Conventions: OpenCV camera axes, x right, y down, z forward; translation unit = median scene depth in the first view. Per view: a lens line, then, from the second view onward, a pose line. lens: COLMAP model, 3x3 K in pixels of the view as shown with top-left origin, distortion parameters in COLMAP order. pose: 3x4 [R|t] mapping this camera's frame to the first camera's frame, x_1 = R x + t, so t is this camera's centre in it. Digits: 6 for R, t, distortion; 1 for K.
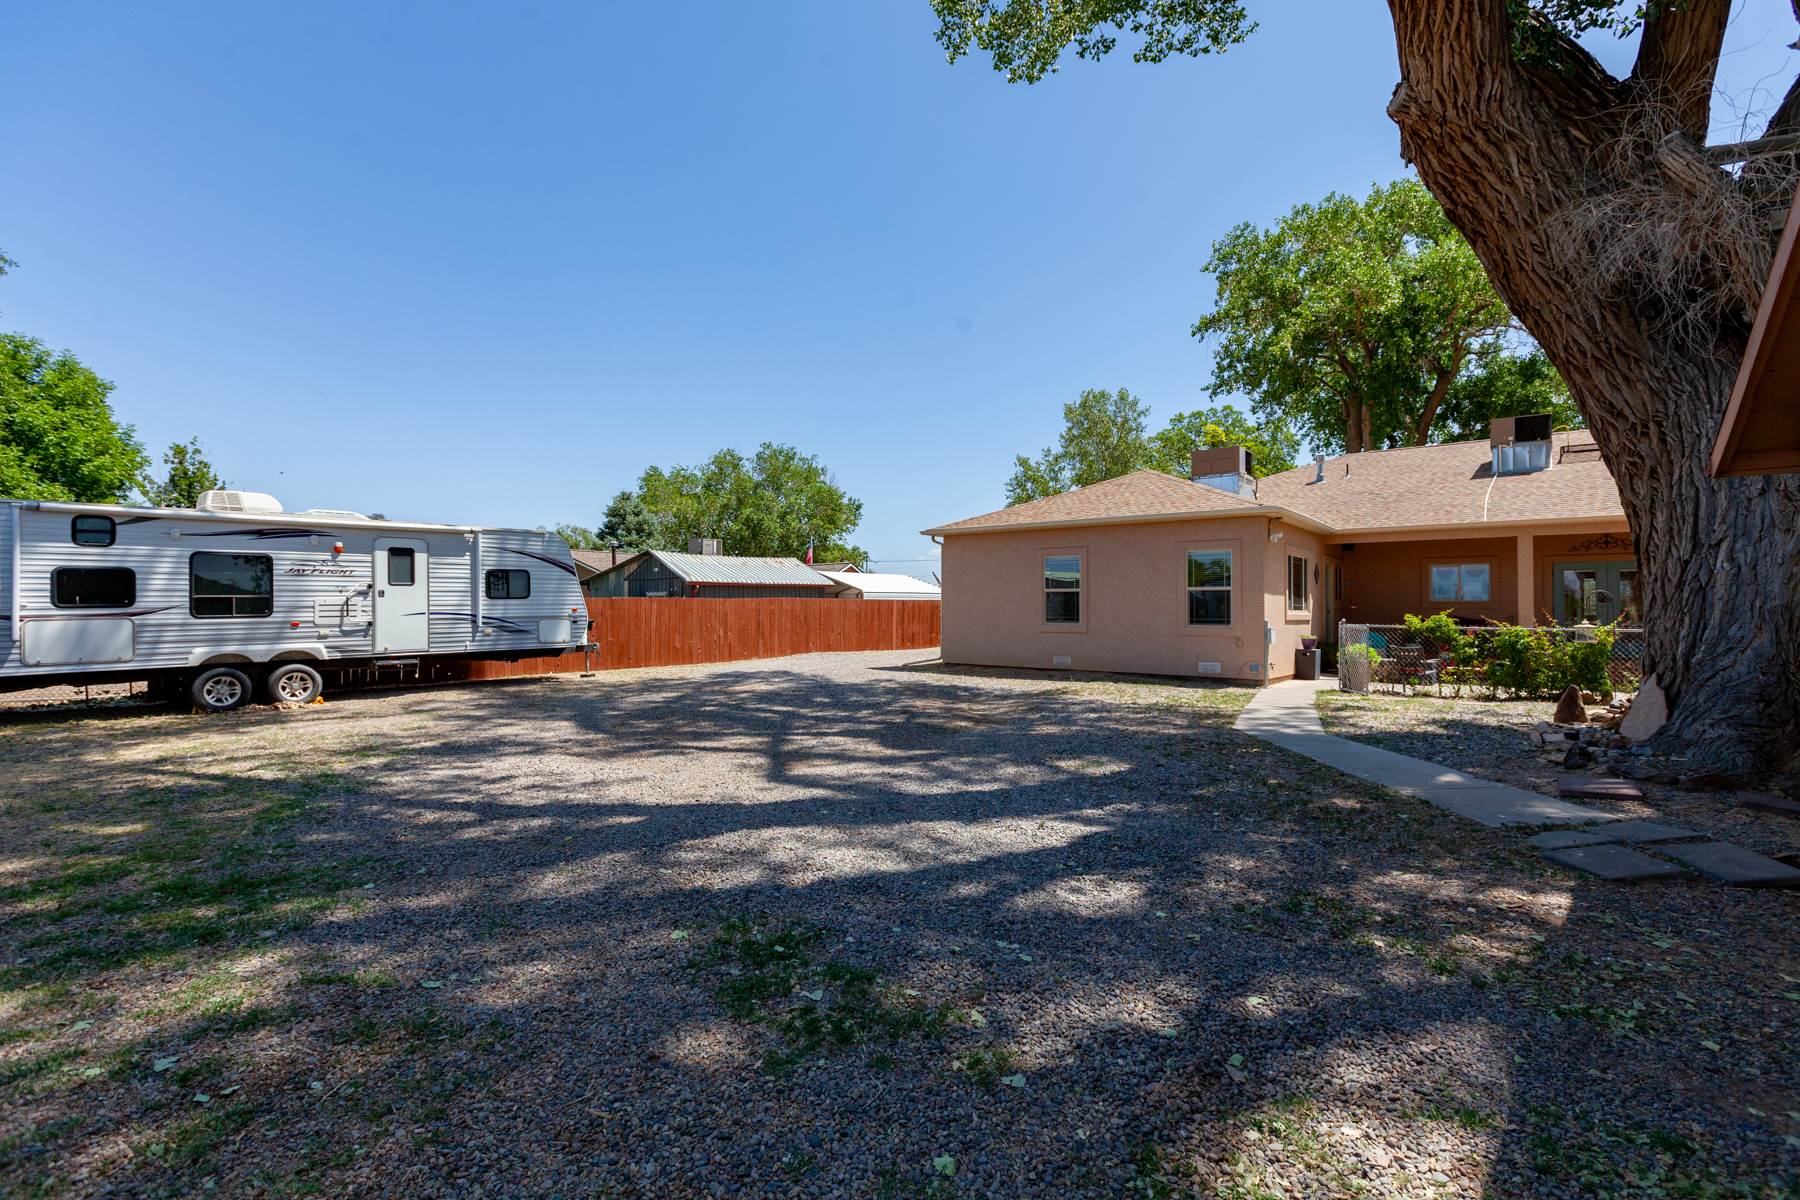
lens RADIAL K [[832.7, 0, 899.7], [0, 832.7, 600.4], [0, 0, 1]] dist [0.001509, -0.000043]
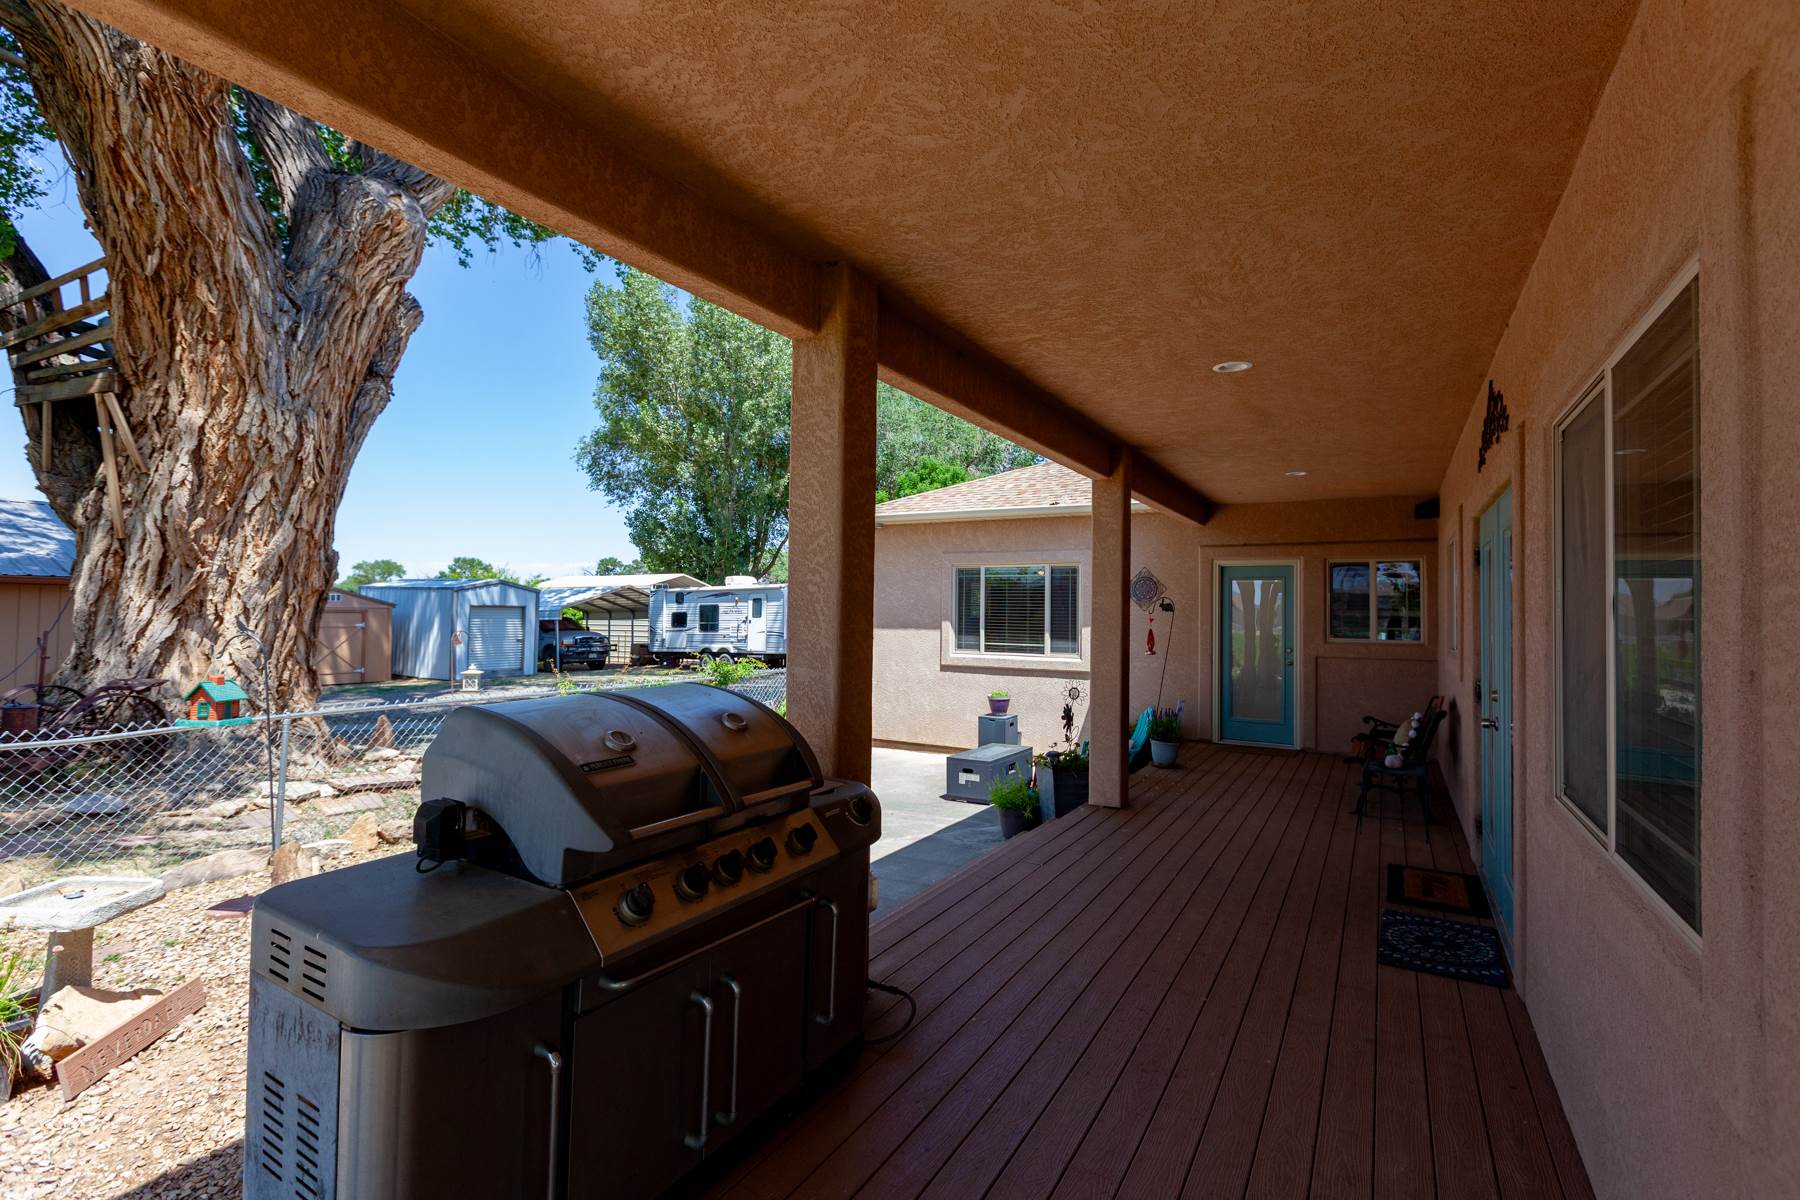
lens RADIAL K [[832.7, 0, 896.7], [0, 832.7, 597.5], [0, 0, 1]] dist [0.001509, -0.000043]
pose [[0.096829, -0.026895, -0.994938, 1.457741], [-0.004451, 0.999613, -0.027454, -0.013523], [0.995291, 0.007087, 0.096672, 1.190673]]
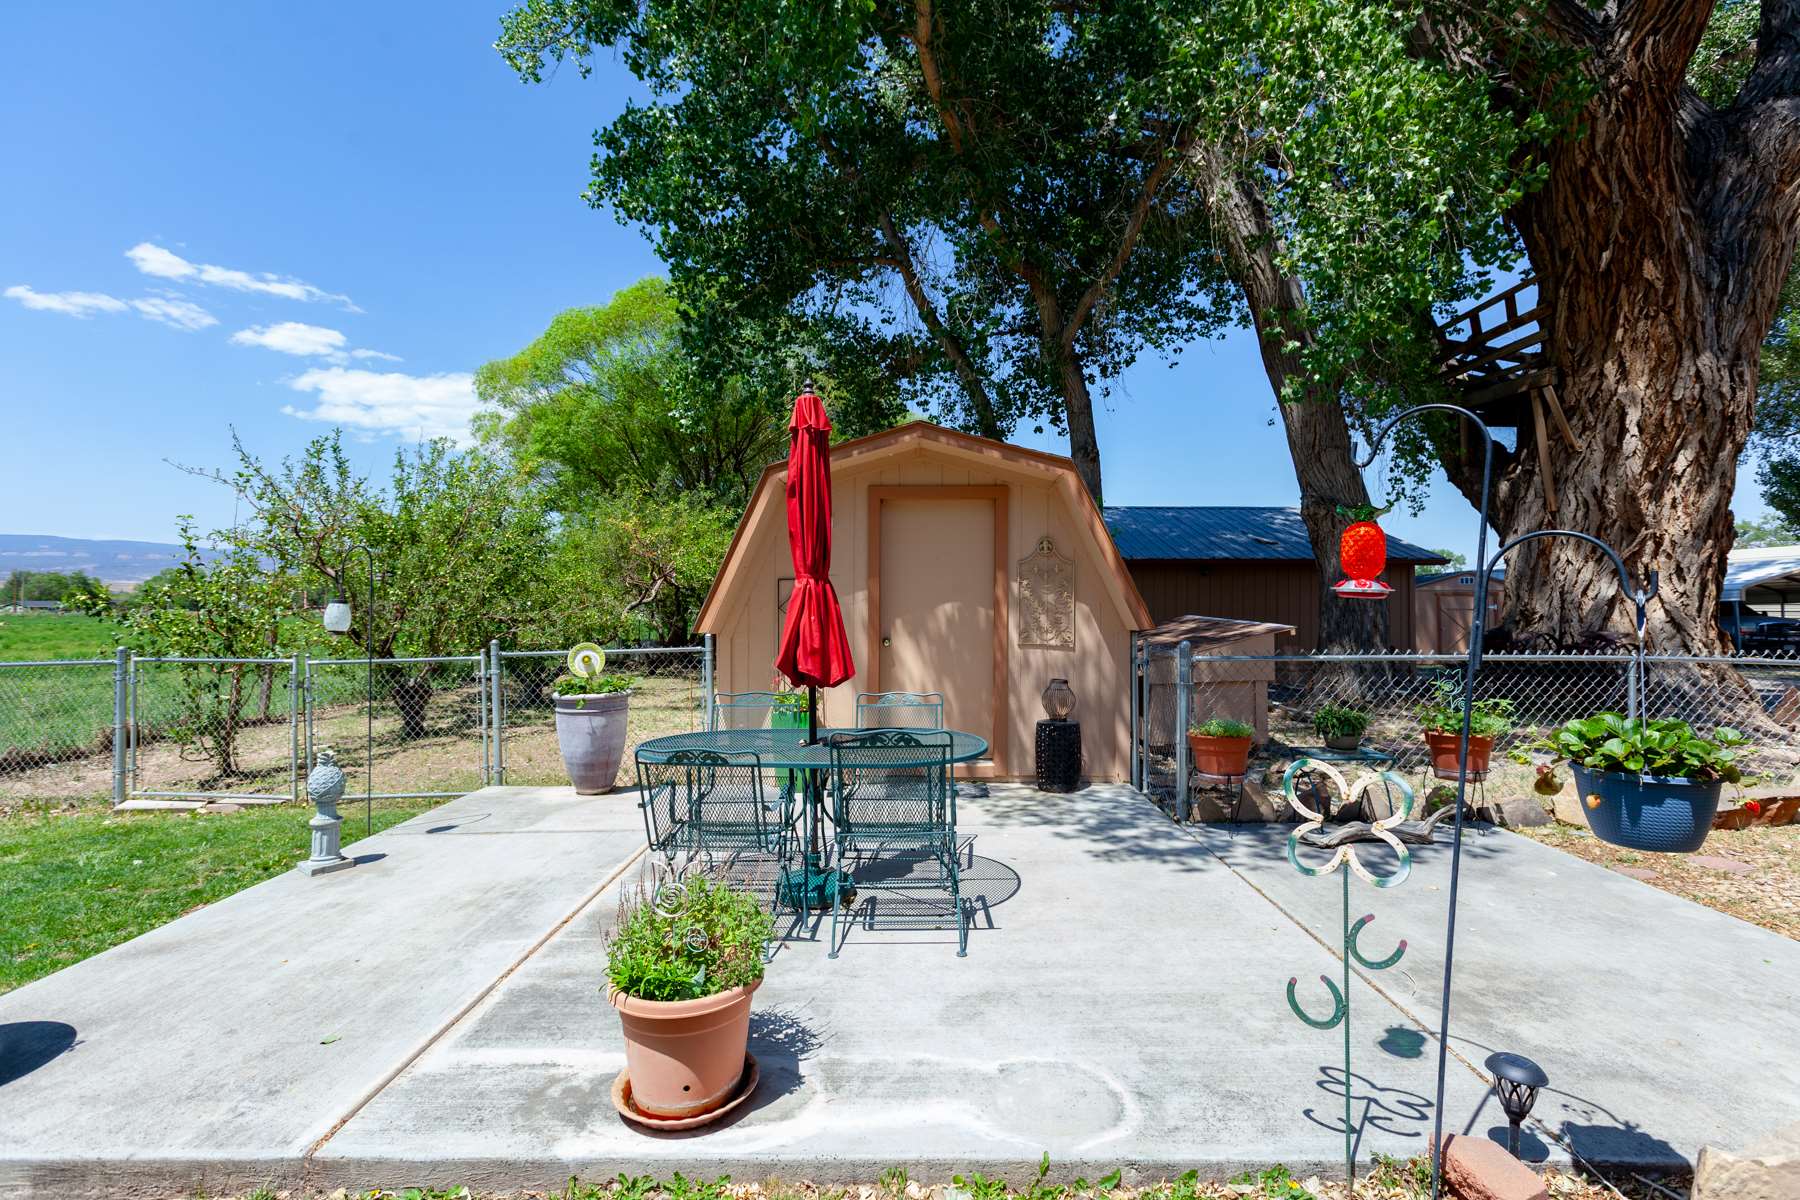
lens RADIAL K [[832.7, 0, 896.9], [0, 832.7, 595.0], [0, 0, 1]] dist [0.001509, -0.000043]
pose [[-0.802504, -0.024151, -0.596158, 1.672427], [-0.007183, 0.999499, -0.030821, 0.028063], [0.596604, -0.020451, -0.802275, 0.895947]]
